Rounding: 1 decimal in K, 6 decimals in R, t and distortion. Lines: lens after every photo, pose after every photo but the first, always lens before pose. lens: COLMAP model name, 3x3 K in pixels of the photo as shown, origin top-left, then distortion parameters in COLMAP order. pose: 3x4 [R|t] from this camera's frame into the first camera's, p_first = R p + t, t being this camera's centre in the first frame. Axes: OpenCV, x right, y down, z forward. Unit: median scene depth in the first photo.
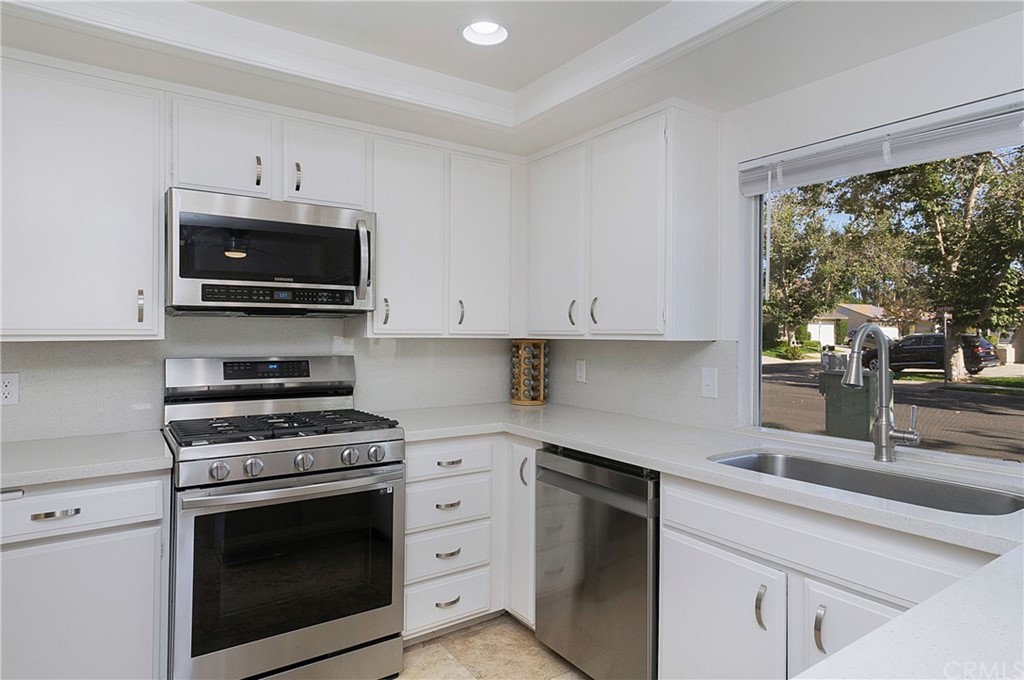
lens RADIAL K [[588.3, 0, 511.3], [0, 588.3, 336.1], [0, 0, 1]] dist [0.017785, 0.000244]
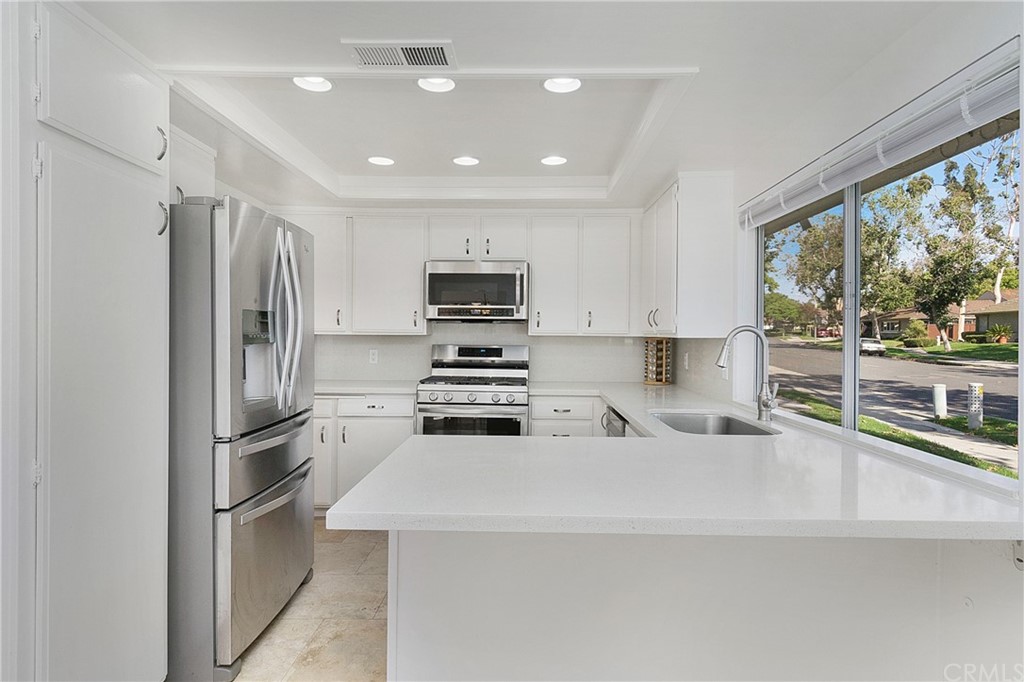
lens RADIAL K [[584.6, 0, 512.0], [0, 584.6, 341.0], [0, 0, 1]] dist [0.030786, -0.000004]
pose [[0.804911, 0.009713, -0.593316, 0.720716], [-0.004439, 0.999937, 0.010348, 0.003065], [0.593379, -0.005695, 0.804903, -0.385363]]
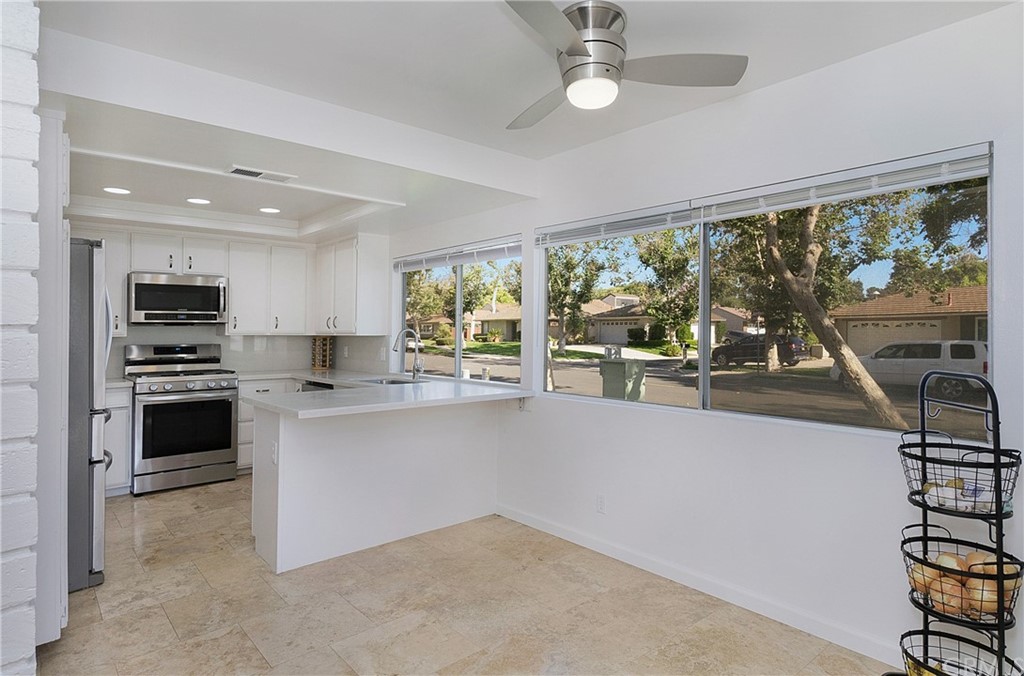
lens RADIAL K [[597.0, 0, 512.0], [0, 597.0, 338.0], [0, 0, 1]] dist [0.057815, 0.000325]
pose [[0.996364, -0.002855, 0.085147, 0.602364], [0.002705, 0.999995, 0.001873, 0.011494], [-0.085152, -0.001636, 0.996367, -1.277000]]
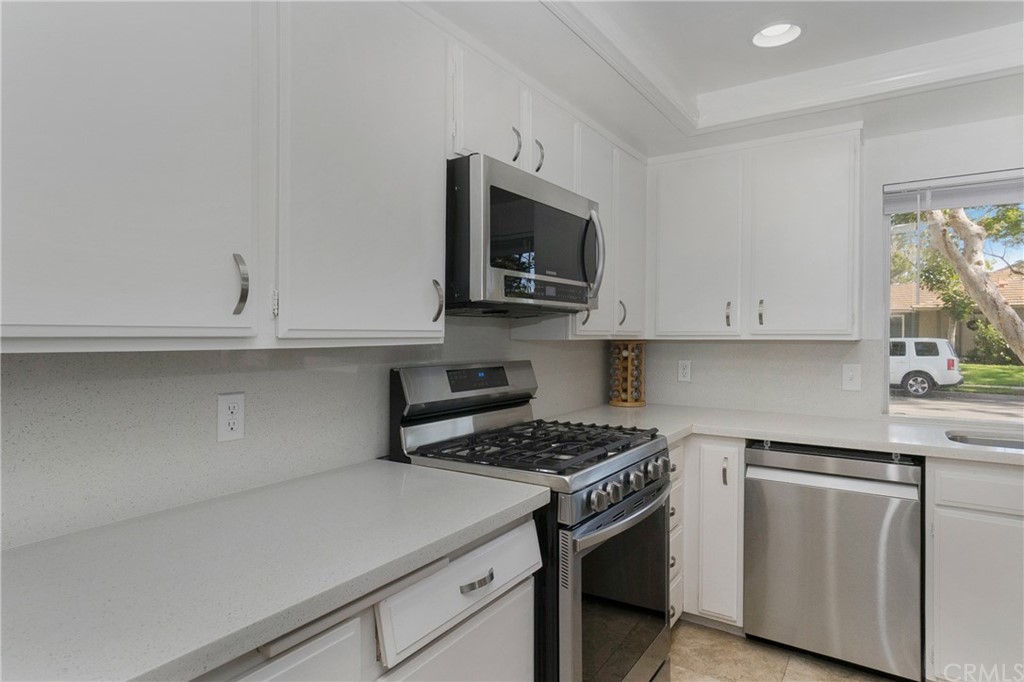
lens RADIAL K [[584.6, 0, 512.0], [0, 584.6, 341.0], [0, 0, 1]] dist [0.030786, -0.000004]
pose [[0.923086, -0.009765, 0.384469, -0.677526], [0.007945, 0.999948, 0.006321, -0.001811], [-0.384511, -0.002780, 0.923116, 0.202635]]
